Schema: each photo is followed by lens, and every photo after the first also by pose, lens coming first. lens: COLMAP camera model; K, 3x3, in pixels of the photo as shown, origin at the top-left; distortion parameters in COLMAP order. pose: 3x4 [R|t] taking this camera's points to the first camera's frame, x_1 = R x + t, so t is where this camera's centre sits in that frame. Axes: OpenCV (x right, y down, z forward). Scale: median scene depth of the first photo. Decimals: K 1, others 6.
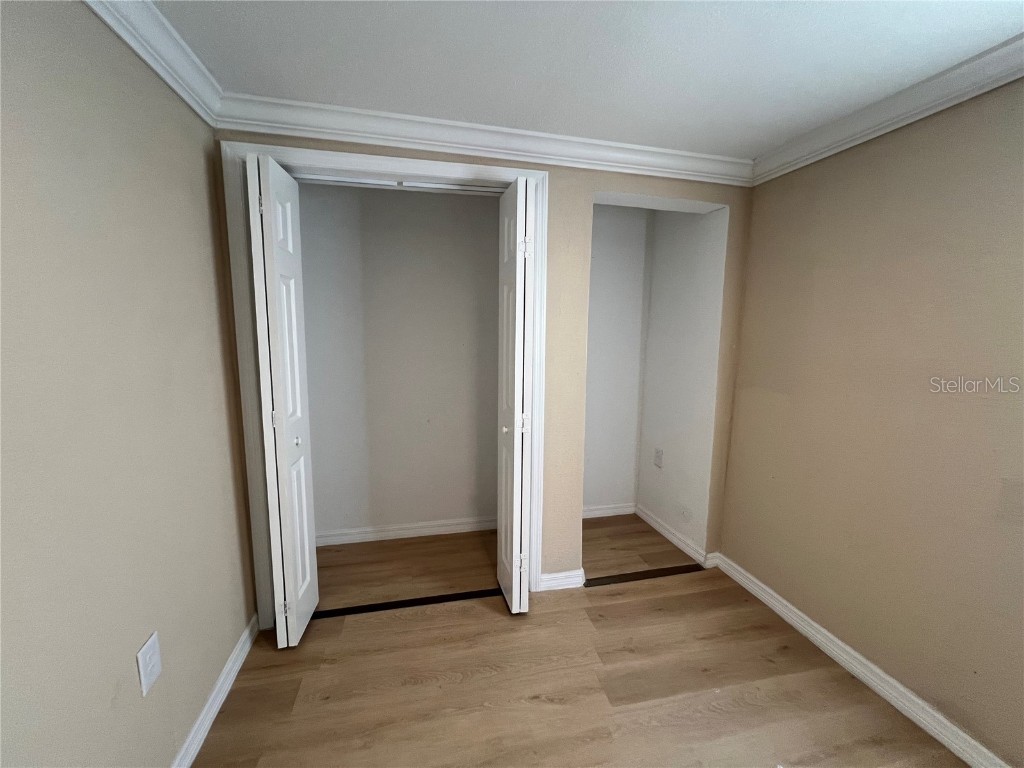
lens RADIAL K [[412.5, 0, 510.8], [0, 412.5, 382.7], [0, 0, 1]] dist [-0.000414, -0.000141]
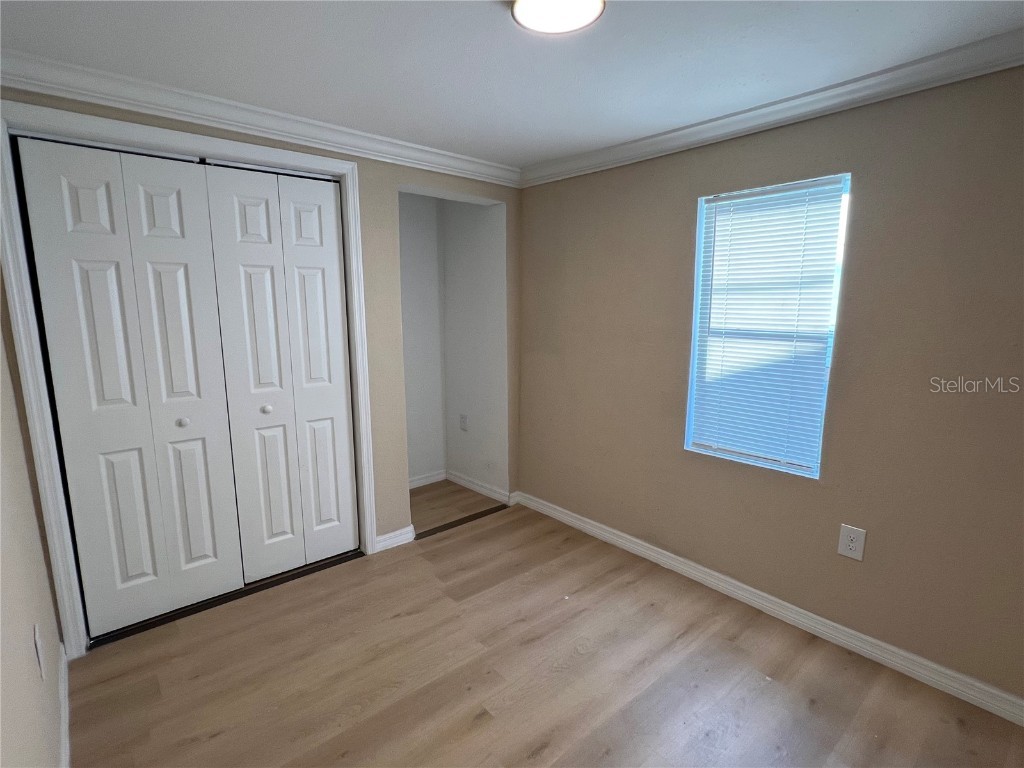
lens RADIAL K [[510.8, 0, 510.4], [0, 510.8, 385.2], [0, 0, 1]] dist [-0.001234, -0.000216]
pose [[0.882521, -0.091240, 0.461337, -0.201081], [0.073907, 0.995717, 0.055546, 0.022238], [-0.464429, -0.014924, 0.885485, -0.347335]]
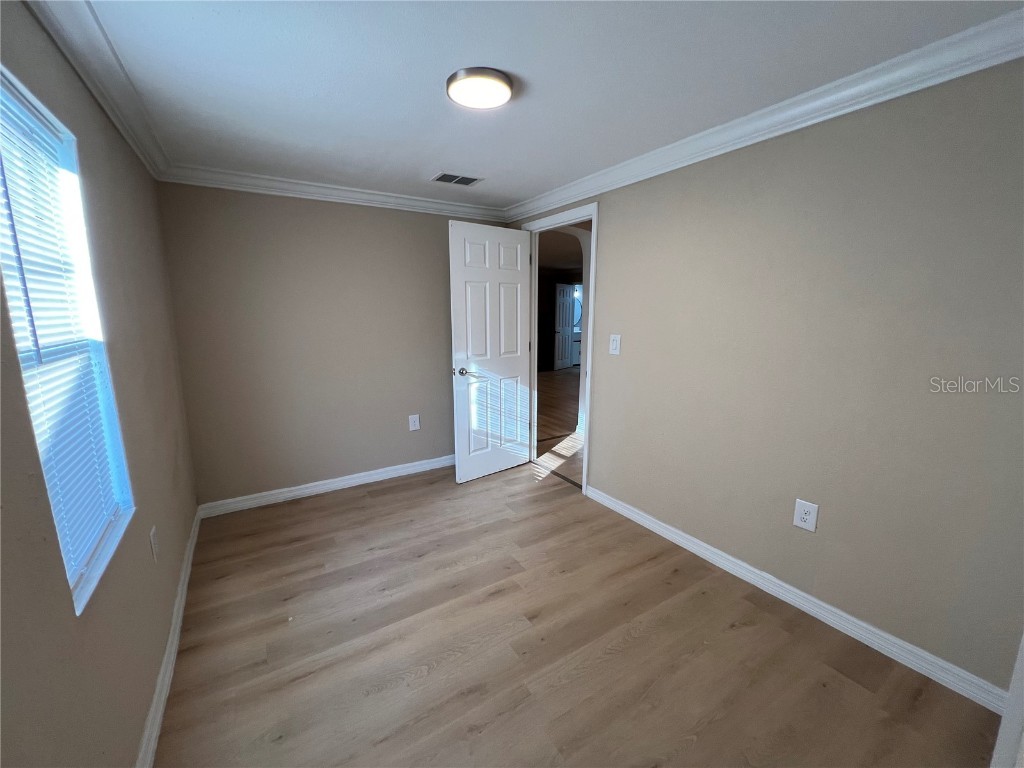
lens RADIAL K [[412.5, 0, 510.0], [0, 412.5, 379.5], [0, 0, 1]] dist [-0.000414, -0.000141]
pose [[-0.940803, 0.046042, -0.335812, 0.413771], [-0.059072, 0.953298, 0.296199, -0.139974], [0.333766, 0.298502, -0.894146, 1.030091]]
